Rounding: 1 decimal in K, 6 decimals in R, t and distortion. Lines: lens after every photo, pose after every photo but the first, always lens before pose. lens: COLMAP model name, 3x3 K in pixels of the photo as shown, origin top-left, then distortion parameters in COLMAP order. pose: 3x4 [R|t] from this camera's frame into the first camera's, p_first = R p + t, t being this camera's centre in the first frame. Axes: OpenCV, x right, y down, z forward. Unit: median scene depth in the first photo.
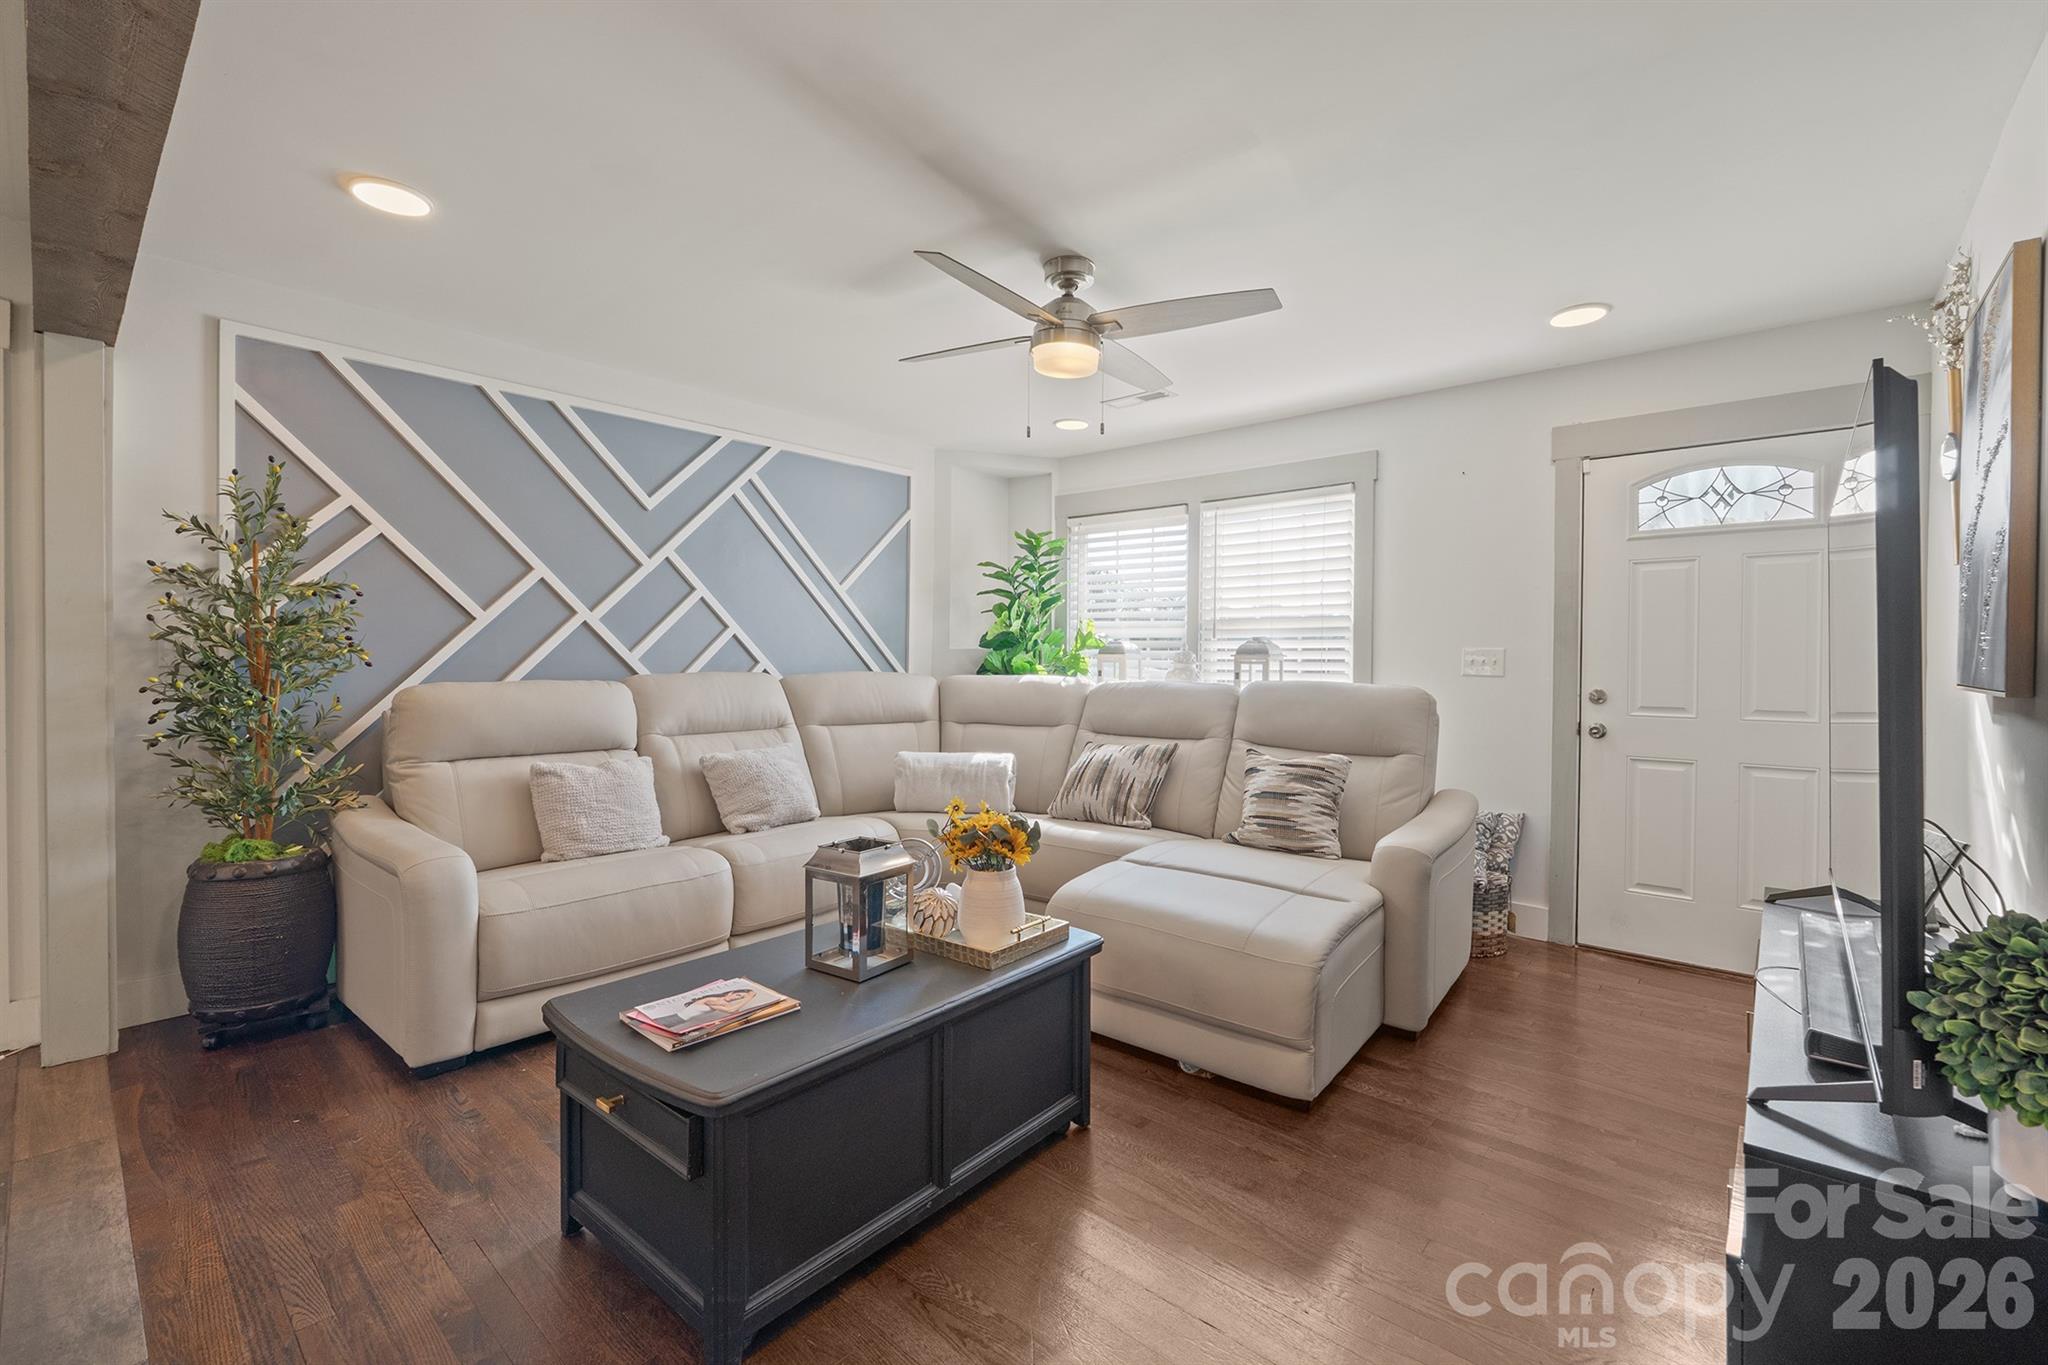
lens RADIAL K [[862.9, 0, 1025.9], [0, 862.9, 673.2], [0, 0, 1]] dist [-0.006165, -0.000467]
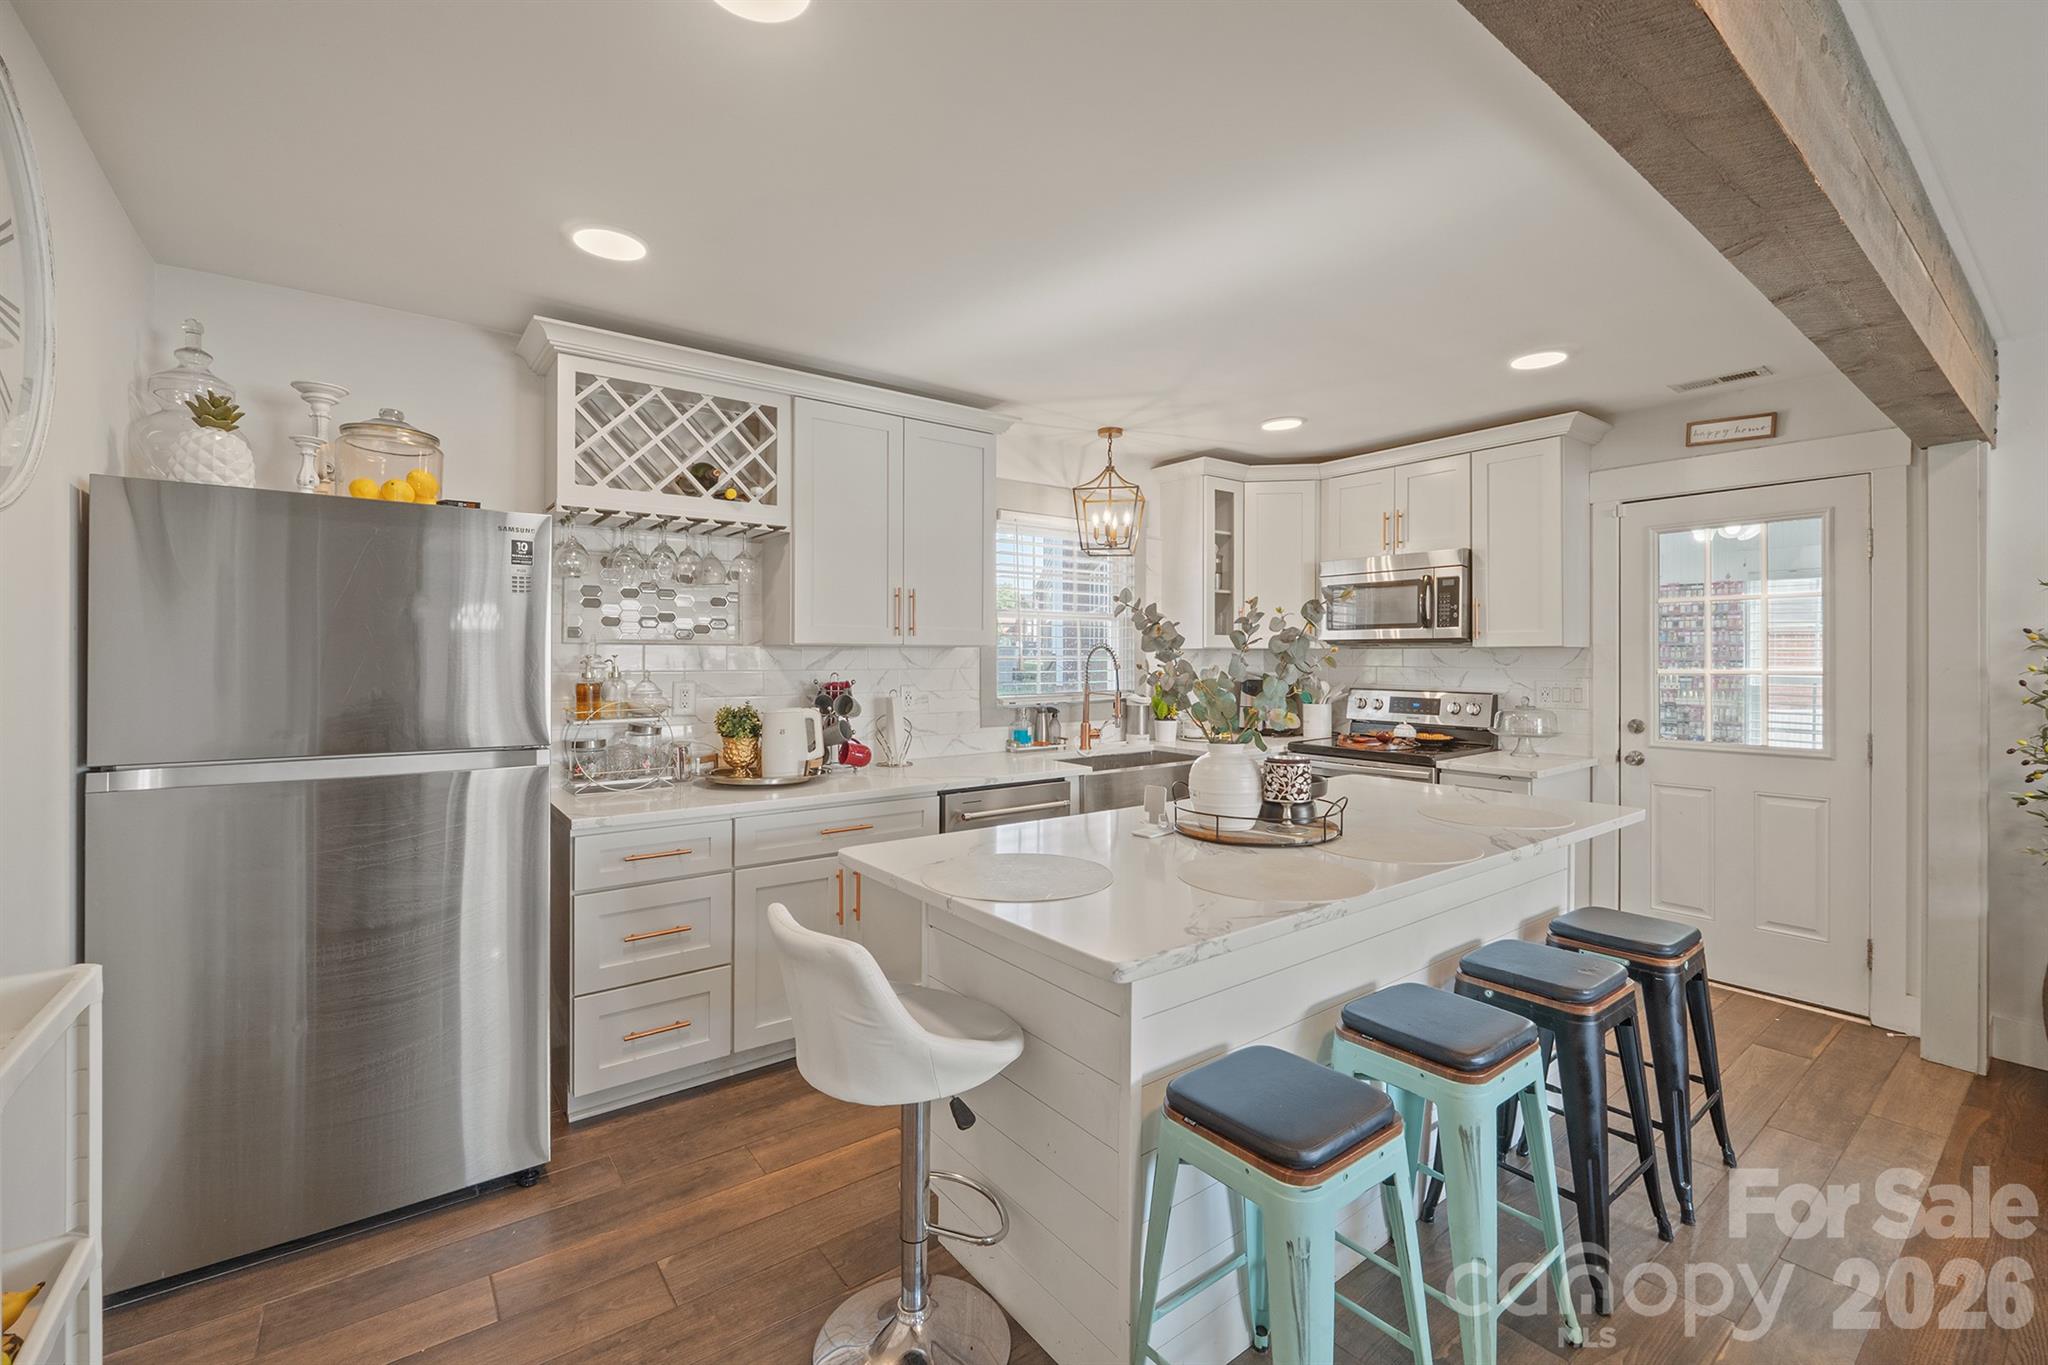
lens RADIAL K [[858.0, 0, 1033.8], [0, 858.0, 663.8], [0, 0, 1]] dist [-0.002615, -0.000189]
pose [[-0.194459, -0.002367, -0.980908, 0.183198], [-0.023044, 0.999732, 0.002156, -0.044722], [0.980640, 0.023024, -0.194462, 0.001002]]
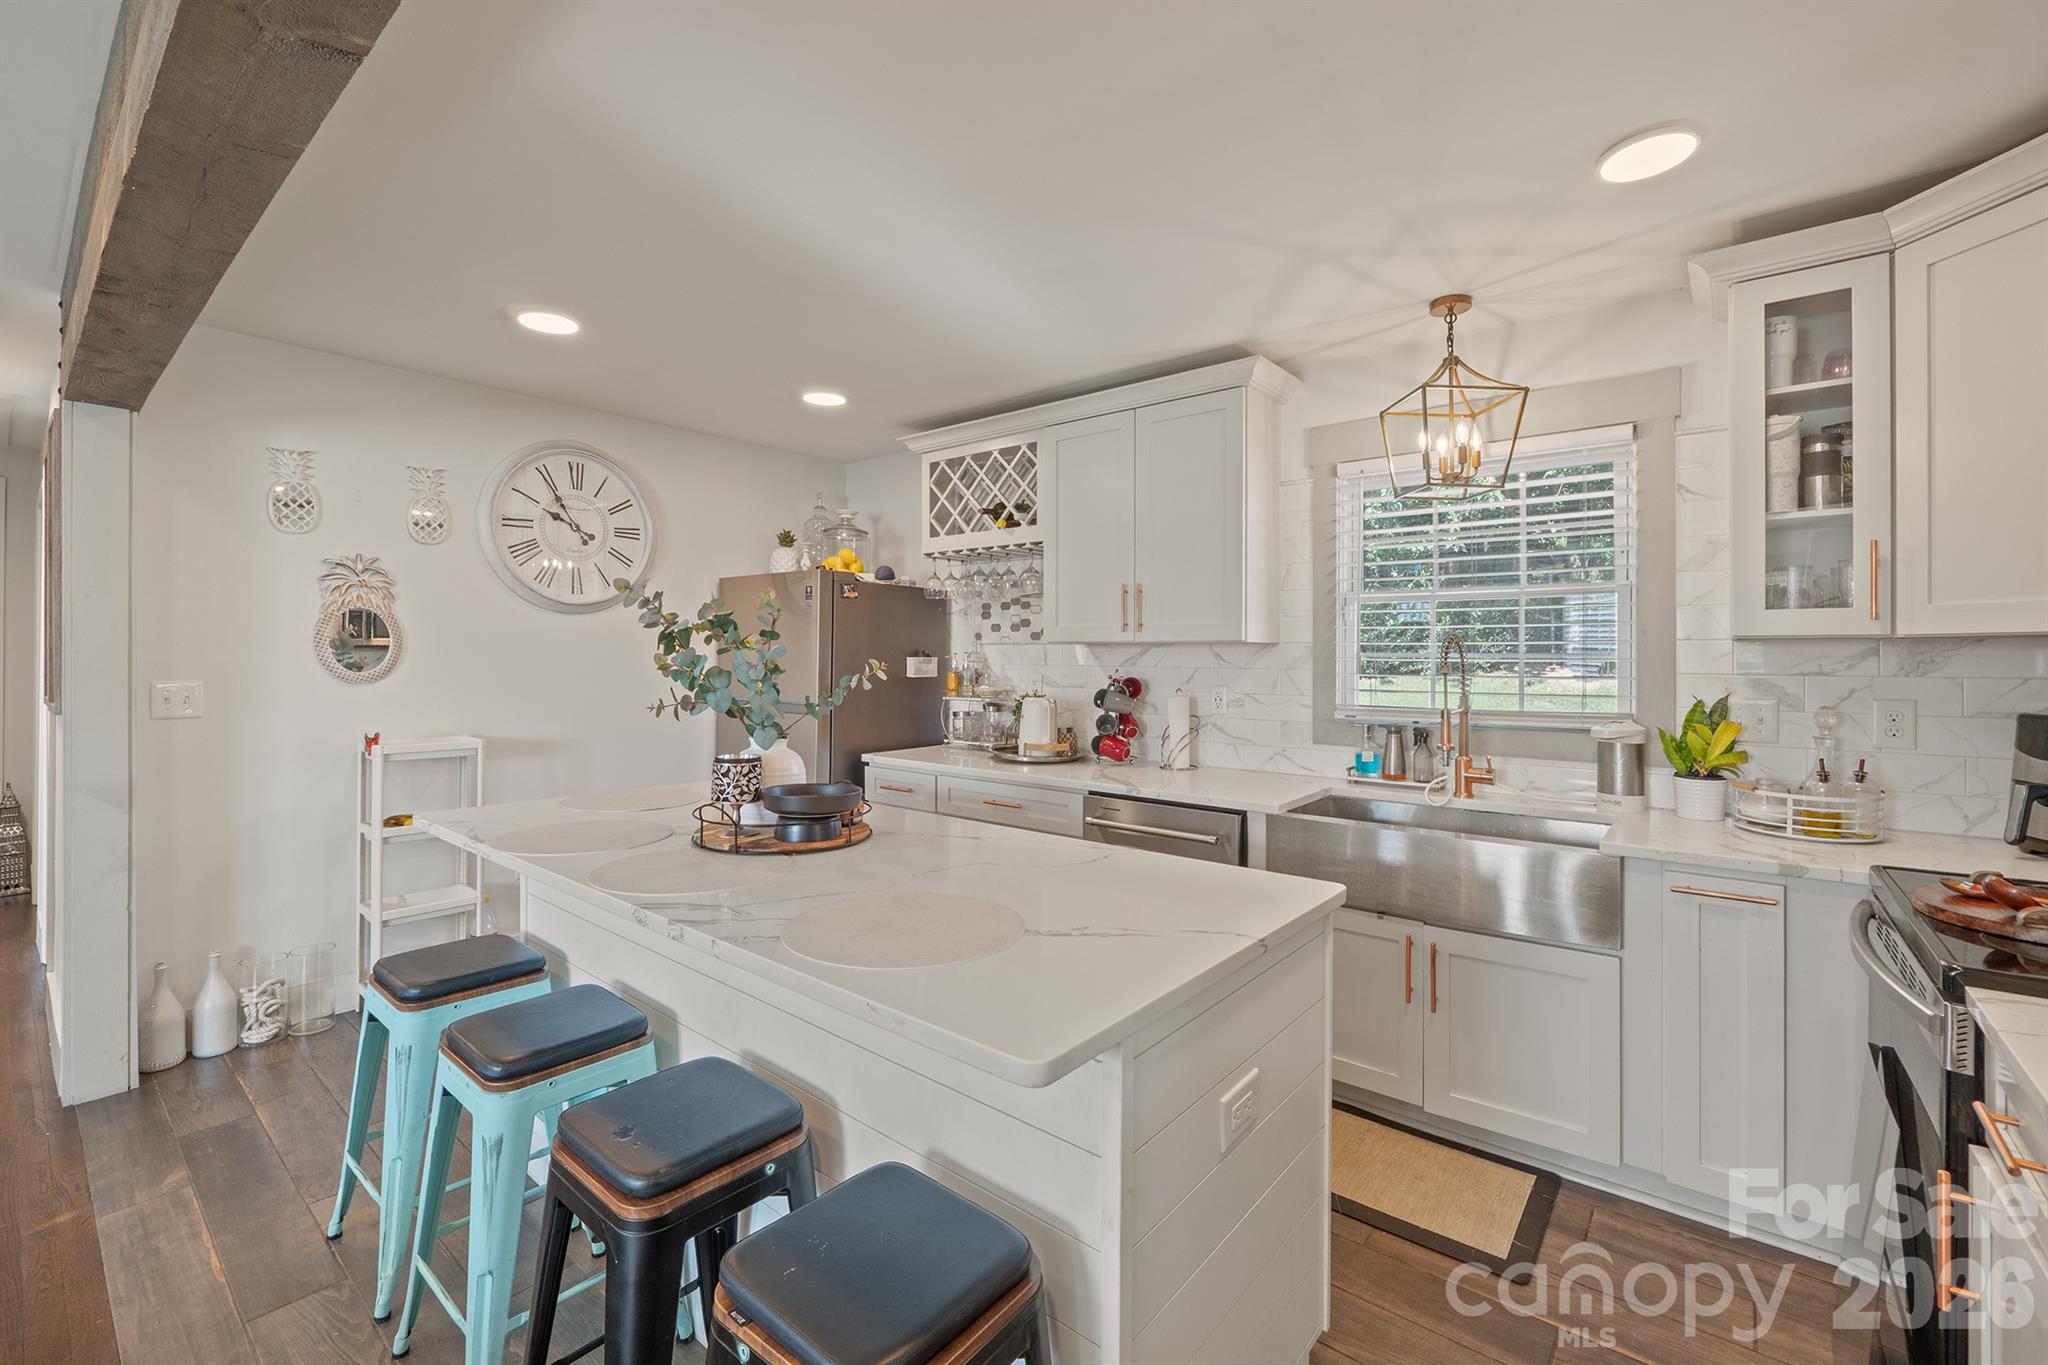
lens RADIAL K [[862.9, 0, 1025.9], [0, 862.9, 673.2], [0, 0, 1]] dist [-0.006165, -0.000467]
pose [[-0.999490, -0.016432, -0.027389, -0.580430], [-0.017577, 0.998959, 0.042098, -0.063519], [0.026668, 0.042558, -0.998738, 0.609435]]
